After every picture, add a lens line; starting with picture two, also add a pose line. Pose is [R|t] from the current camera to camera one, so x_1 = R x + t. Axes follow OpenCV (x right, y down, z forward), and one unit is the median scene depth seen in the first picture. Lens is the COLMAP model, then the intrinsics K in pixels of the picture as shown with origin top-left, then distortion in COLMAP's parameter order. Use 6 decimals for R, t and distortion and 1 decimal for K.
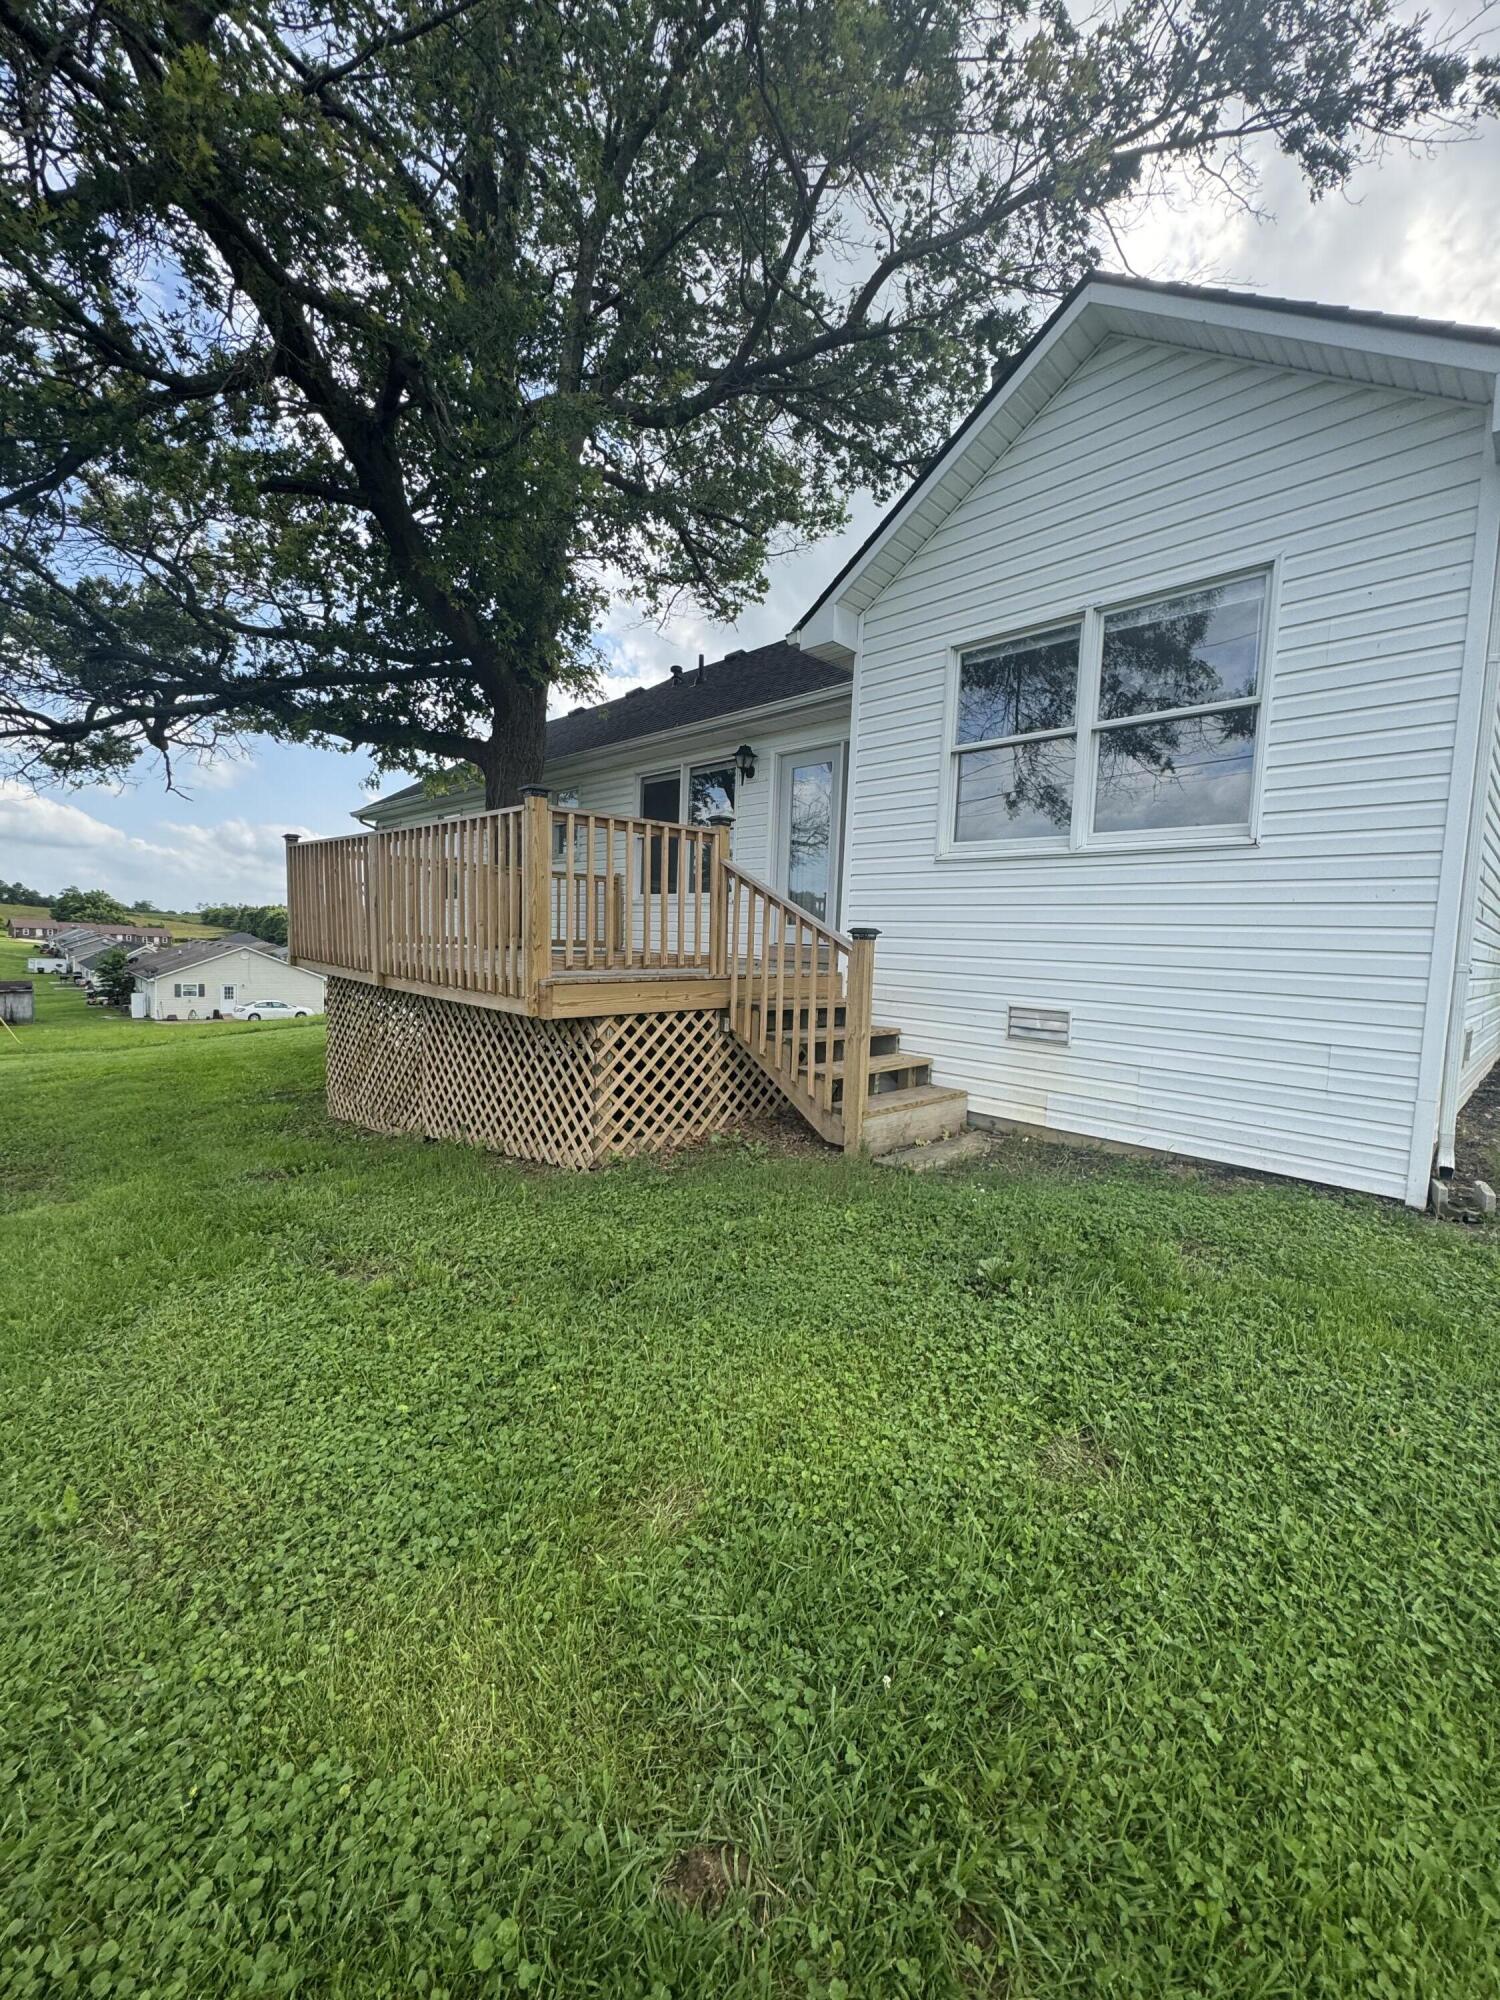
lens RADIAL K [[796.7, 0, 751.3], [0, 796.7, 996.1], [0, 0, 1]] dist [0.001475, 0.000697]
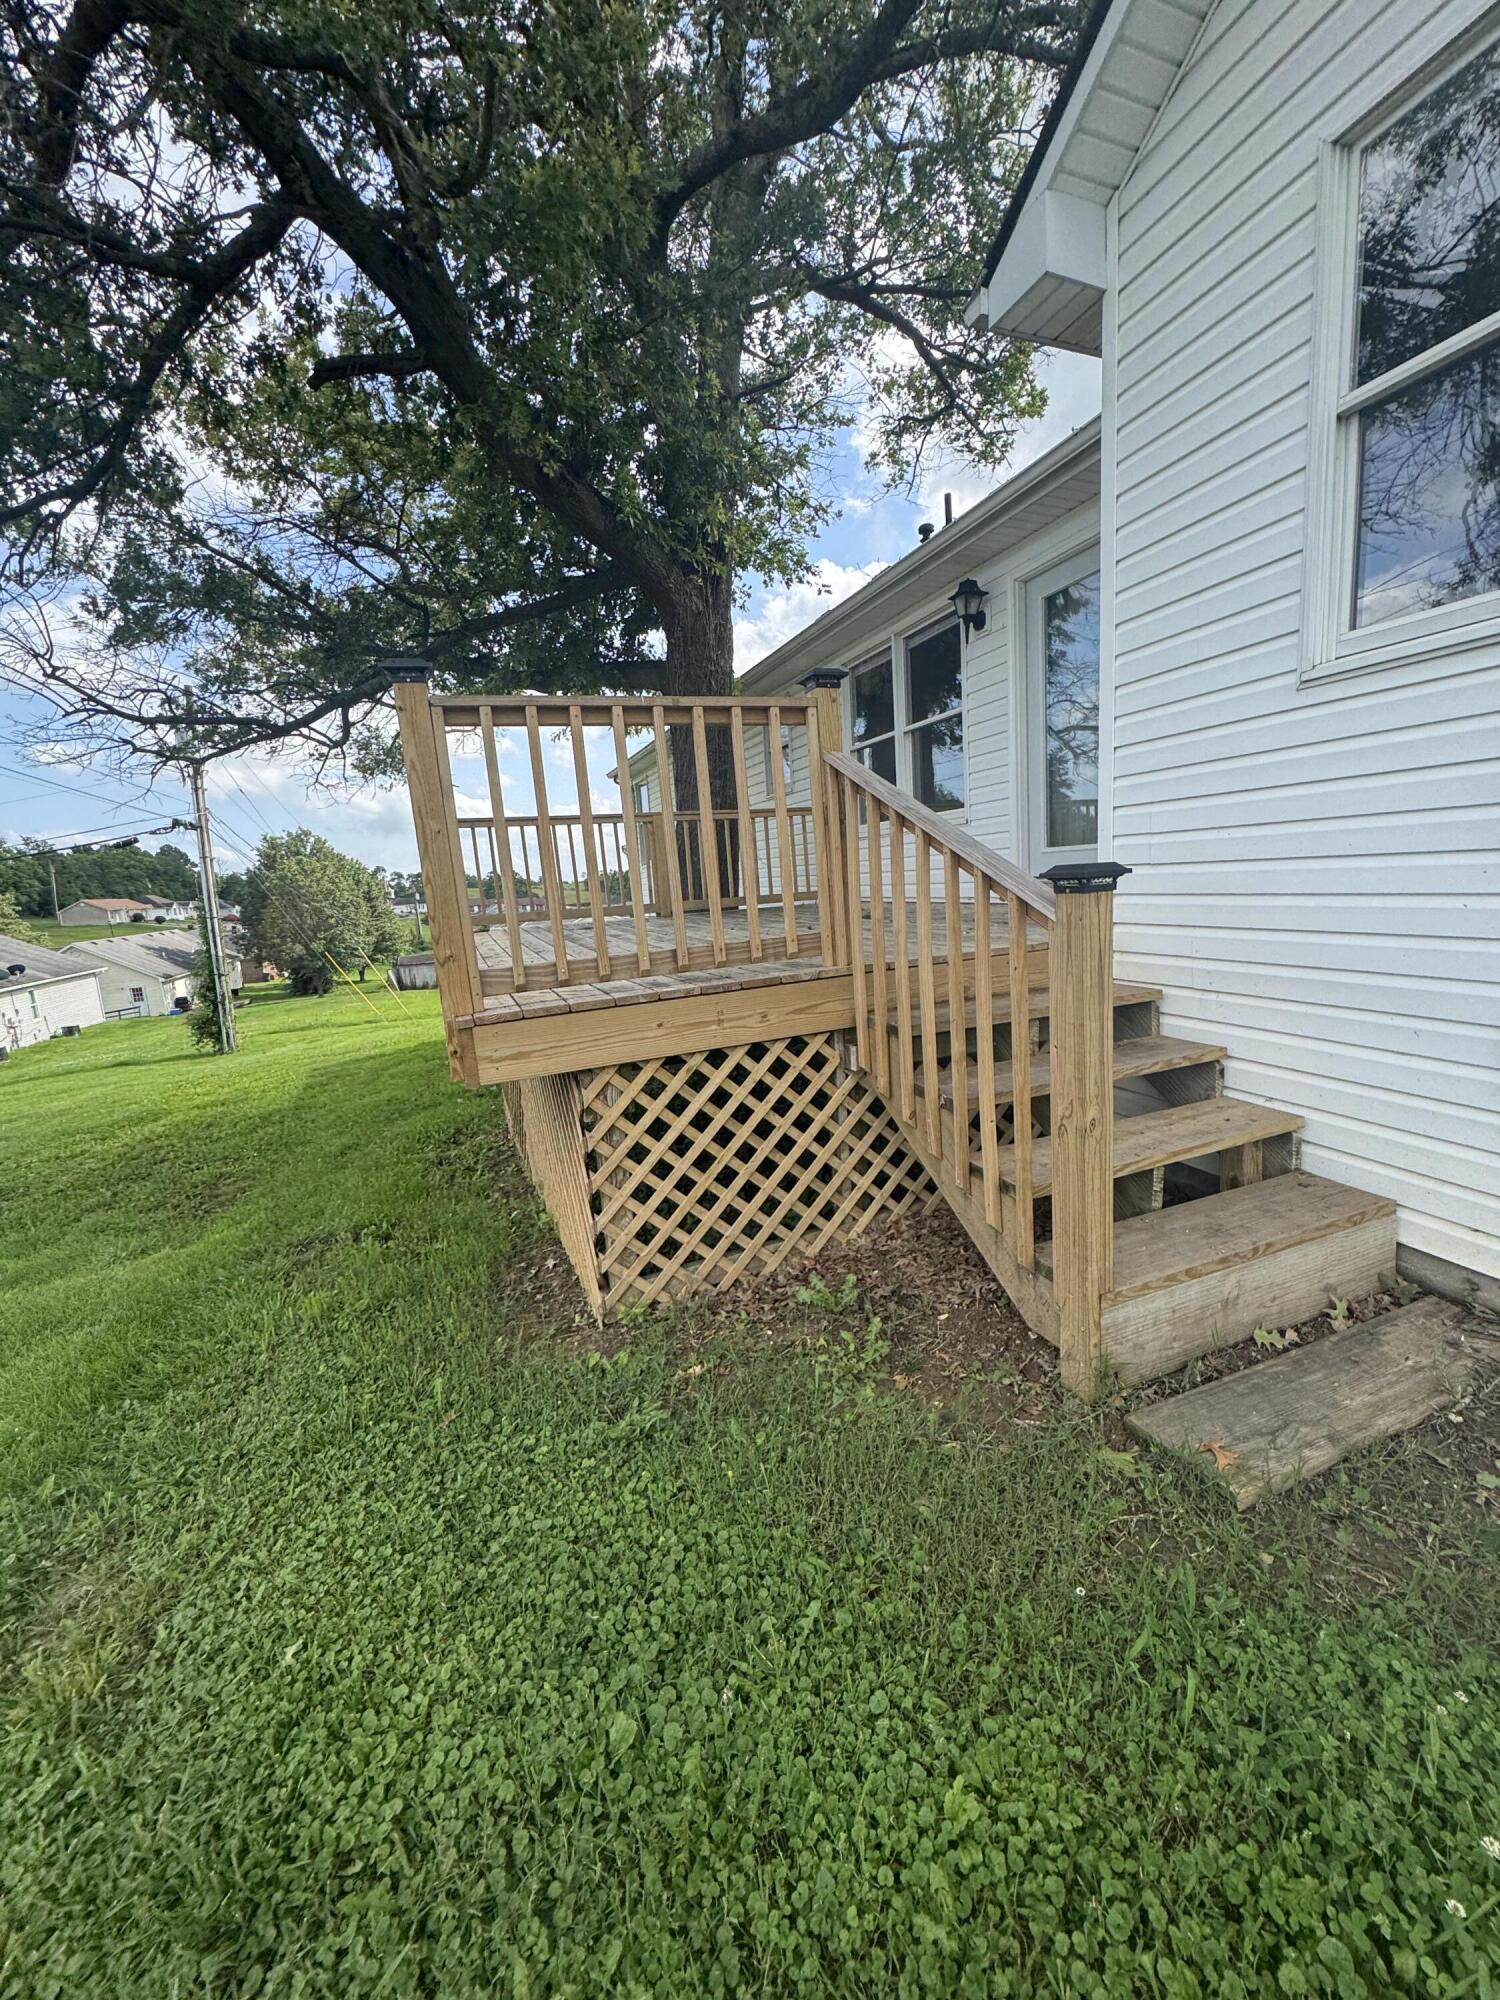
lens RADIAL K [[796.7, 0, 751.4], [0, 796.7, 1009.4], [0, 0, 1]] dist [0.001475, 0.000697]
pose [[0.918591, -0.038585, -0.393321, 0.126461], [0.072382, 0.994814, 0.071454, -0.043345], [0.388524, -0.094107, 0.916621, 0.486718]]
